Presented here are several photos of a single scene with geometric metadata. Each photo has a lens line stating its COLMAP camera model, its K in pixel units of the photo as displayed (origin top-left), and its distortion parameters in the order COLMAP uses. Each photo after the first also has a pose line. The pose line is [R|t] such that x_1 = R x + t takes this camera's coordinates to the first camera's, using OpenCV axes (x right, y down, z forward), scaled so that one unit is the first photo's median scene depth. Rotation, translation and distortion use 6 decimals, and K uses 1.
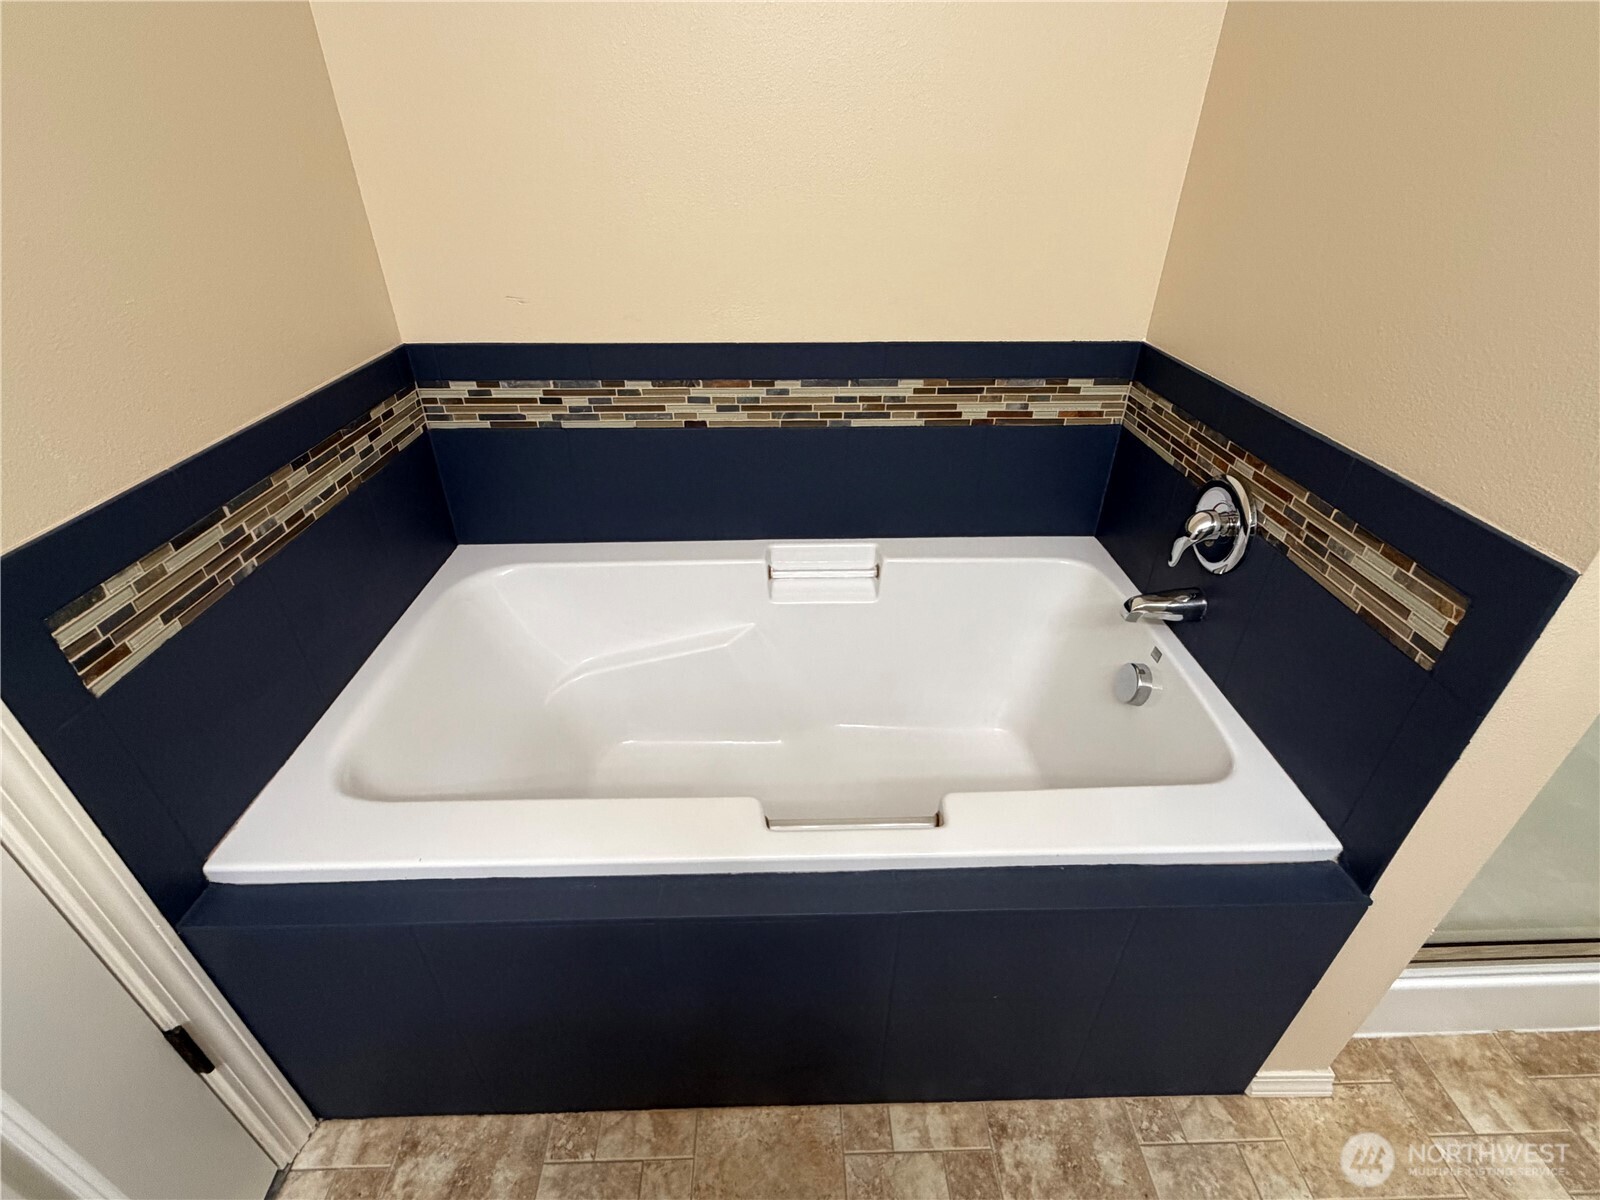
lens RADIAL K [[730.2, 0, 800.0], [0, 730.2, 600.0], [0, 0, 1]] dist [-0.003006, 0.000350]
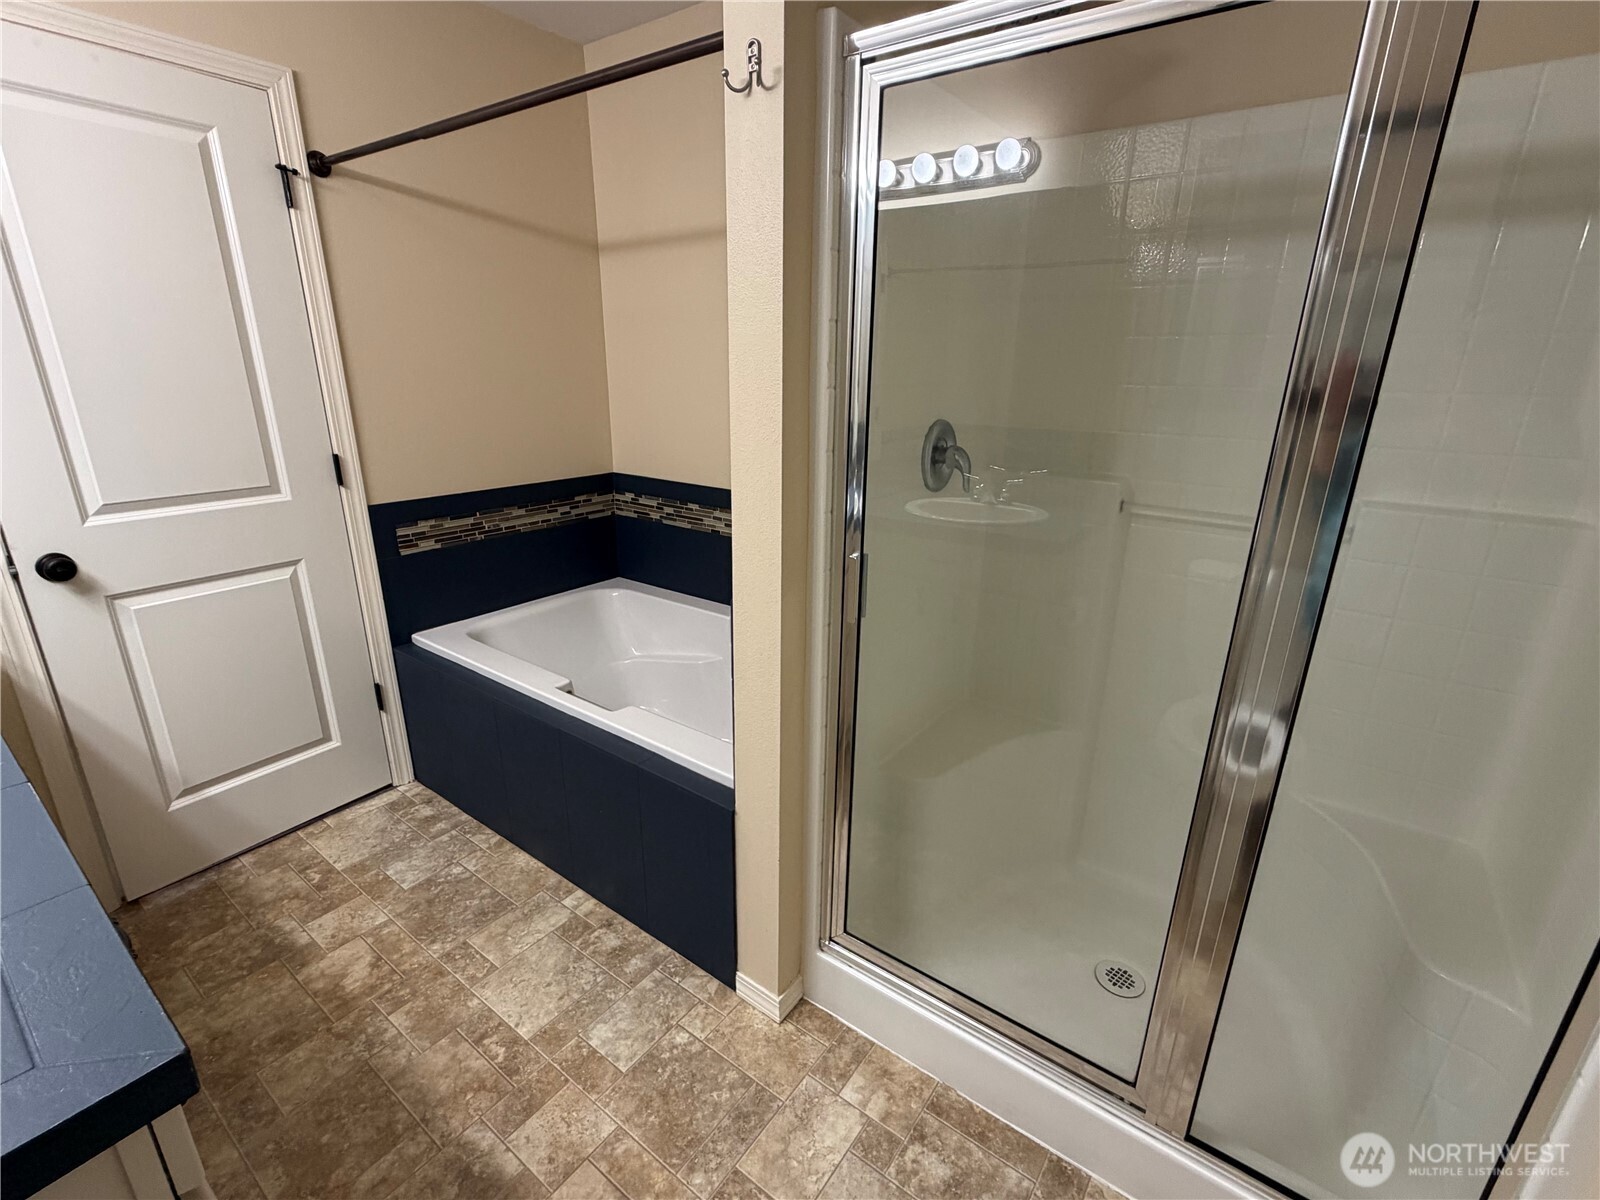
lens RADIAL K [[730.2, 0, 800.0], [0, 730.2, 600.0], [0, 0, 1]] dist [-0.003006, 0.000350]
pose [[0.787340, 0.199432, -0.583372, 1.414700], [-0.335894, 0.932226, -0.134643, 0.106037], [0.516983, 0.301961, 0.800967, -0.333693]]
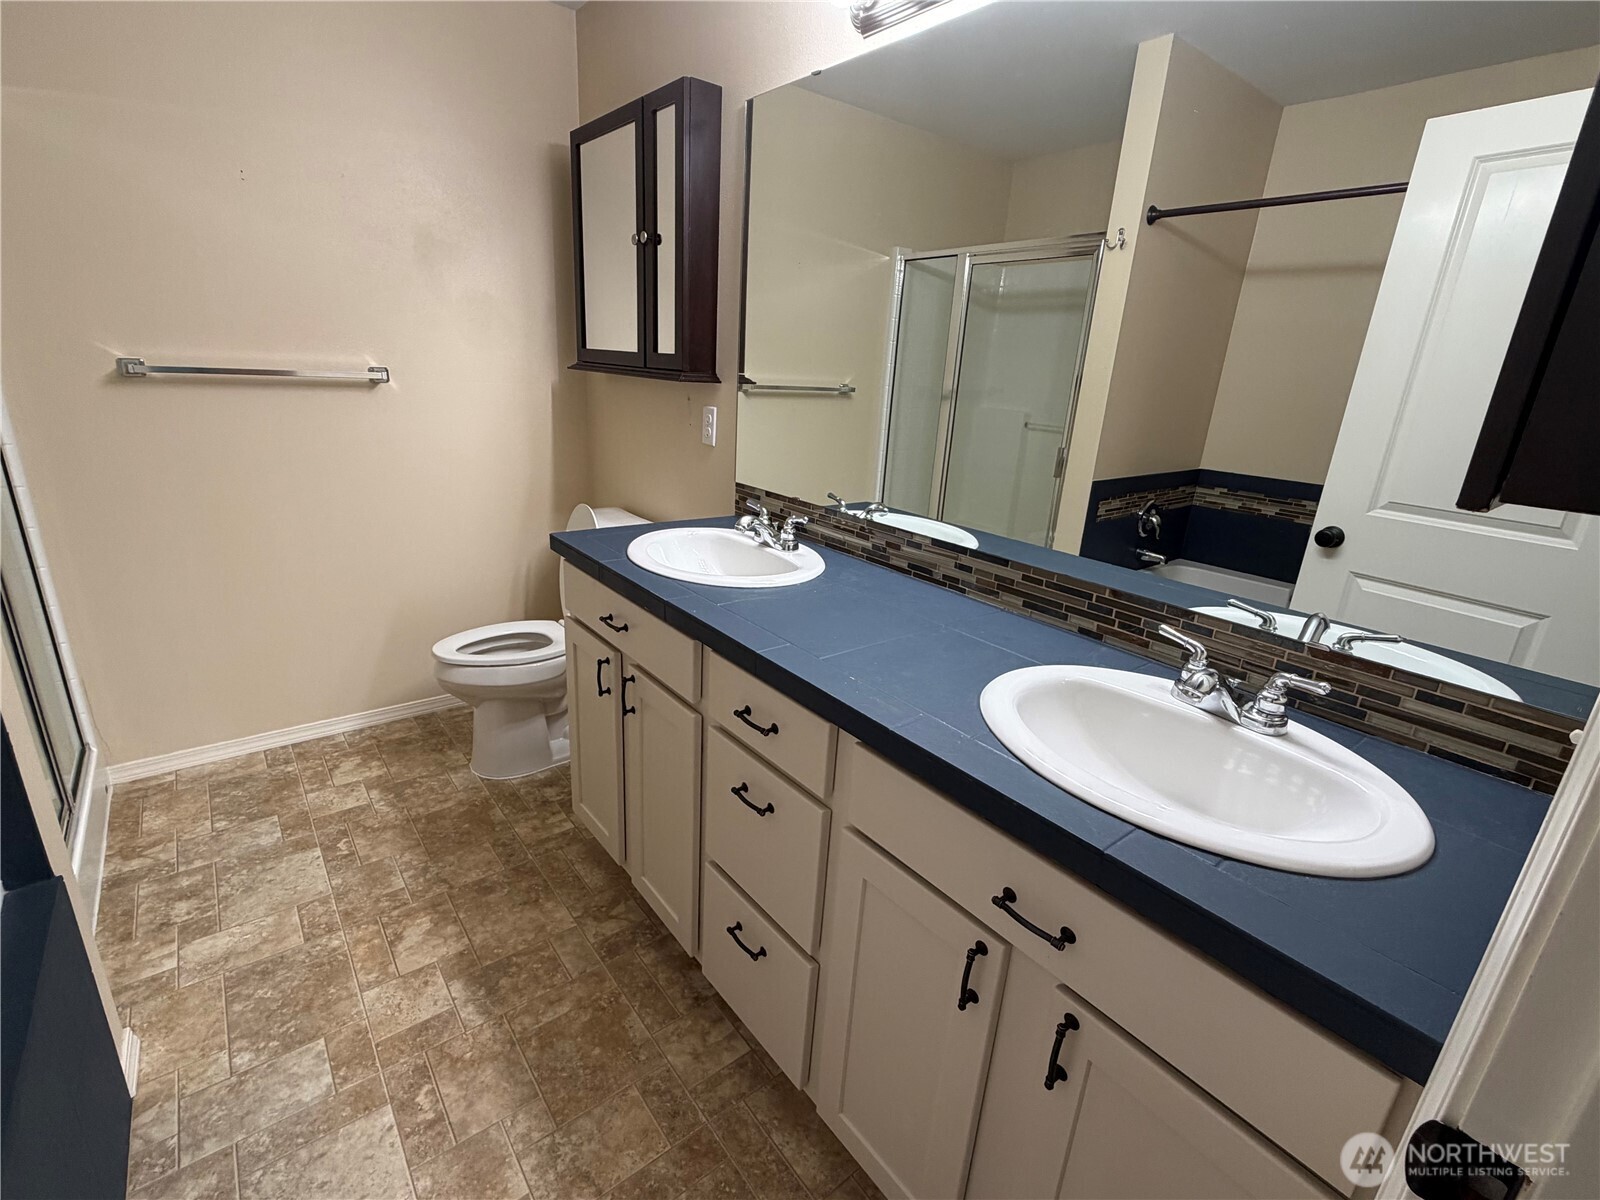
lens RADIAL K [[730.2, 0, 800.0], [0, 730.2, 600.0], [0, 0, 1]] dist [-0.003006, 0.000350]
pose [[-0.603924, -0.286344, 0.743830, -0.643891], [0.371048, 0.724941, 0.580331, -0.158407], [-0.705407, 0.626472, -0.331562, 0.156554]]
